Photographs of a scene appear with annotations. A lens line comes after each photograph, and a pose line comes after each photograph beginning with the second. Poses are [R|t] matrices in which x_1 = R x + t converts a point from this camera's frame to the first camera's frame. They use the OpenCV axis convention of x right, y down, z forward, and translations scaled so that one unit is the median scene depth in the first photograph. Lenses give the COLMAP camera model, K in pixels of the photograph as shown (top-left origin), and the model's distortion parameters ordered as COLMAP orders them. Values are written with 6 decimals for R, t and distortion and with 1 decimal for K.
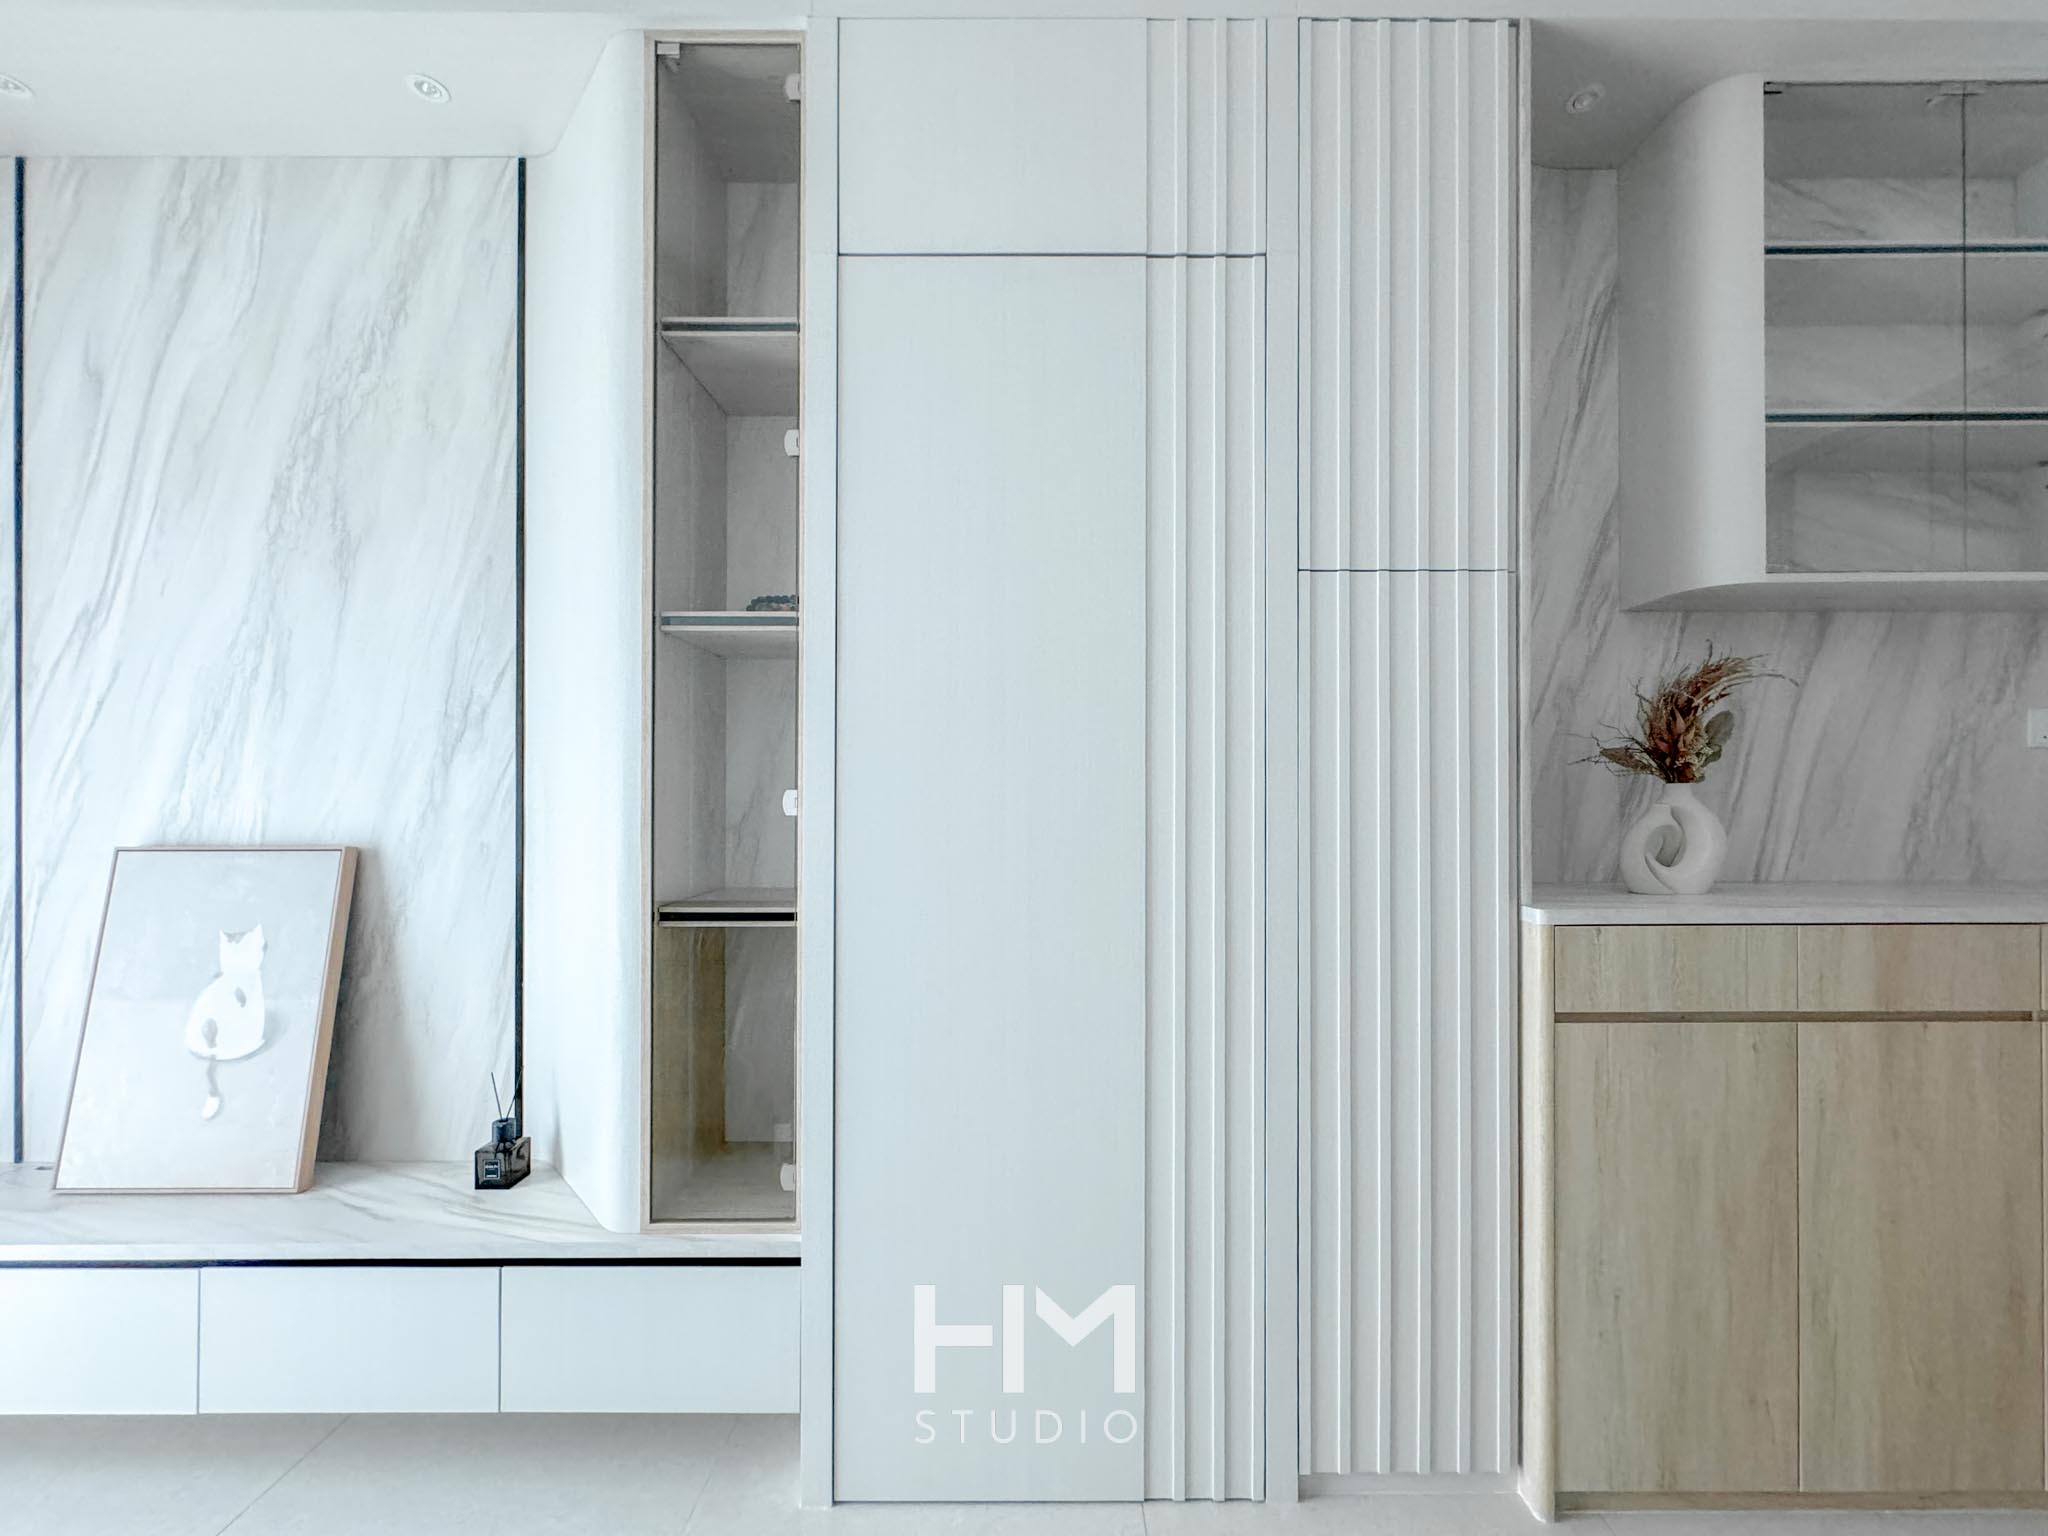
lens RADIAL K [[829.8, 0, 1067.1], [0, 829.8, 794.9], [0, 0, 1]] dist [-0.004416, -0.000105]
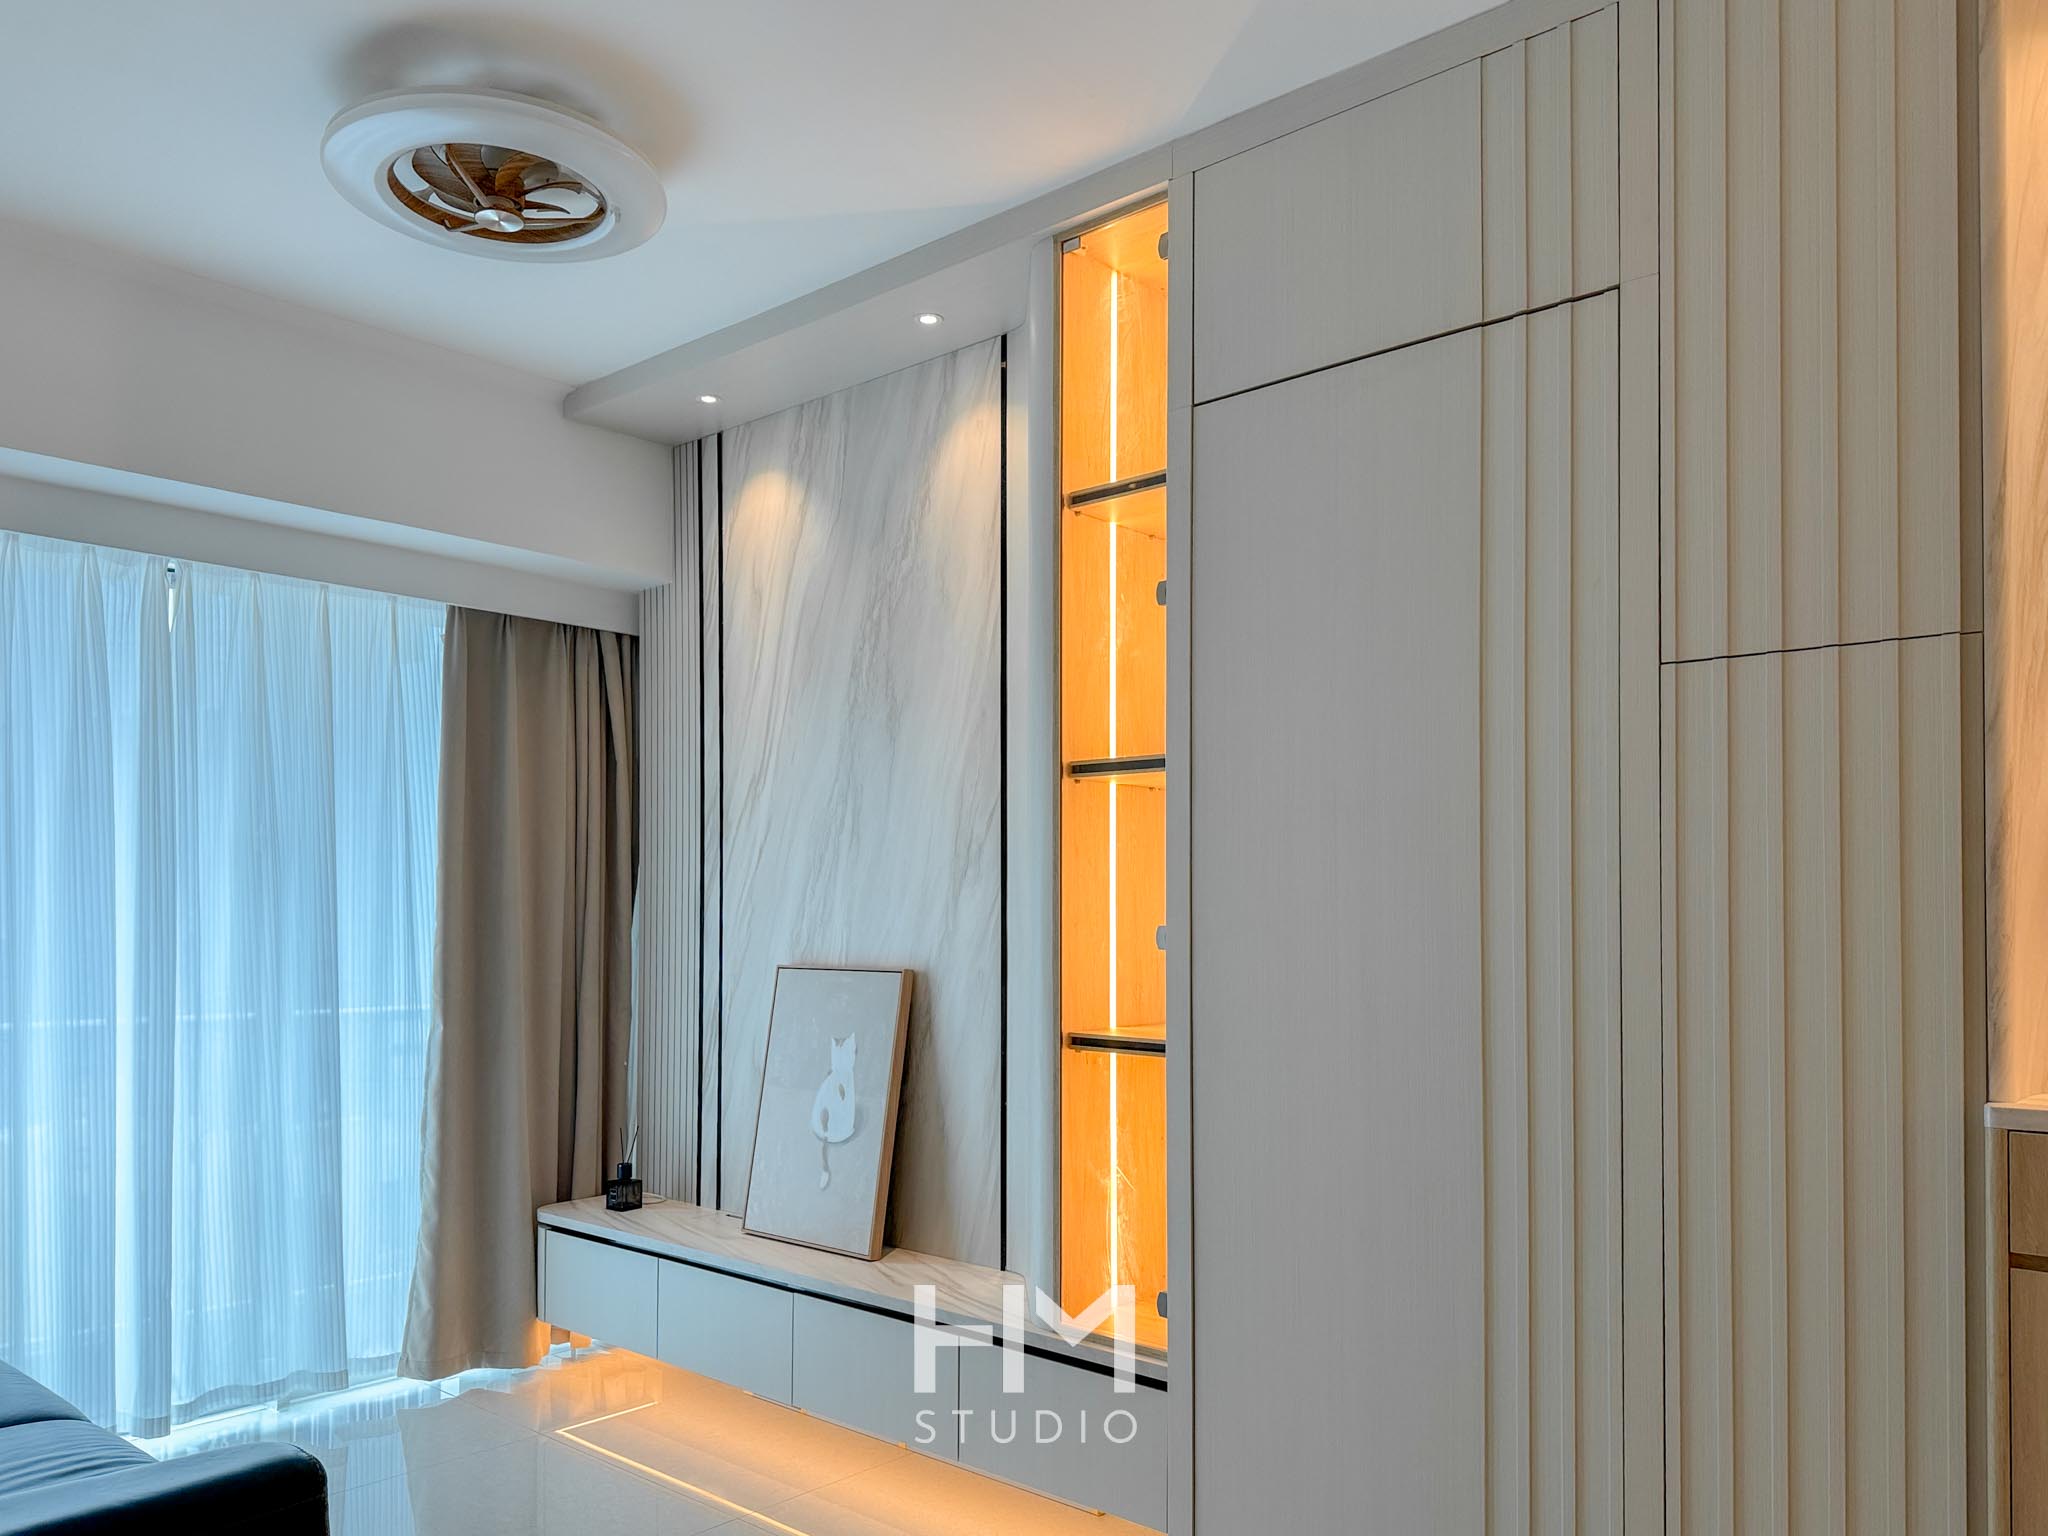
lens RADIAL K [[1499.5, 0, 1027.1], [0, 1499.5, 848.2], [0, 0, 1]] dist [0.129882, -0.217541]
pose [[0.737838, -0.025417, -0.674499, 0.688159], [0.004085, 0.999441, -0.033192, -0.036738], [0.674965, 0.021735, 0.737530, -0.429185]]
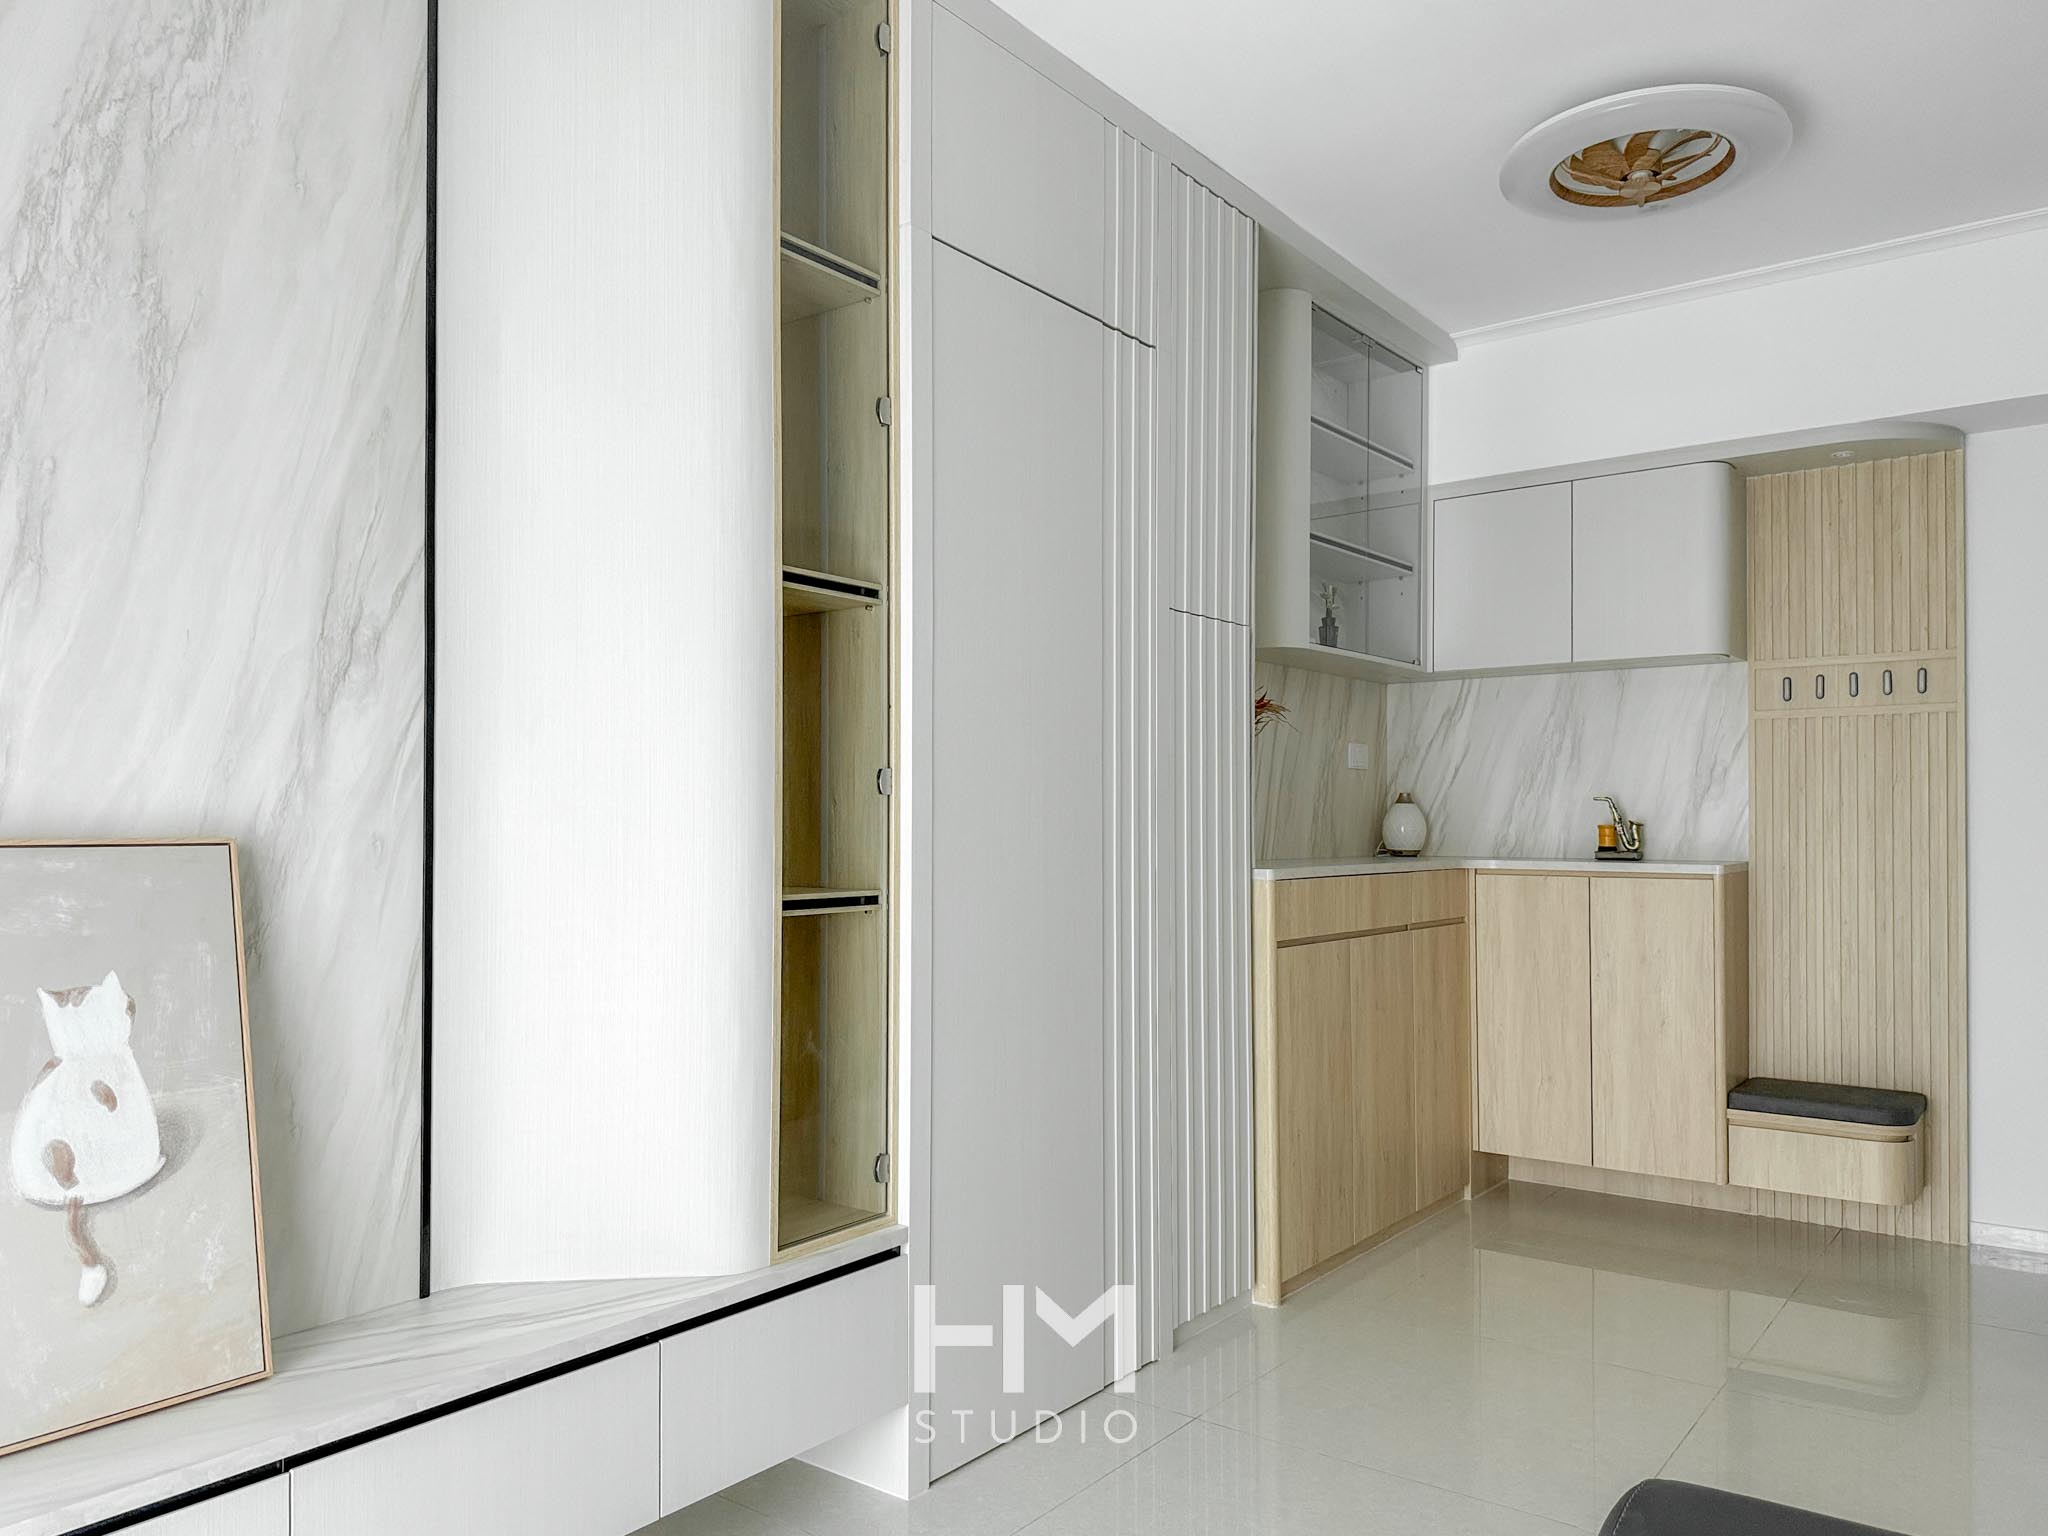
lens RADIAL K [[1476.0, 0, 1050.6], [0, 1476.0, 813.0], [0, 0, 1]] dist [0.046309, -0.064224]
pose [[0.592947, 0.006646, 0.805214, -1.352400], [-0.002049, 0.999975, -0.006744, 0.047781], [-0.805239, 0.002349, 0.592945, -0.150363]]
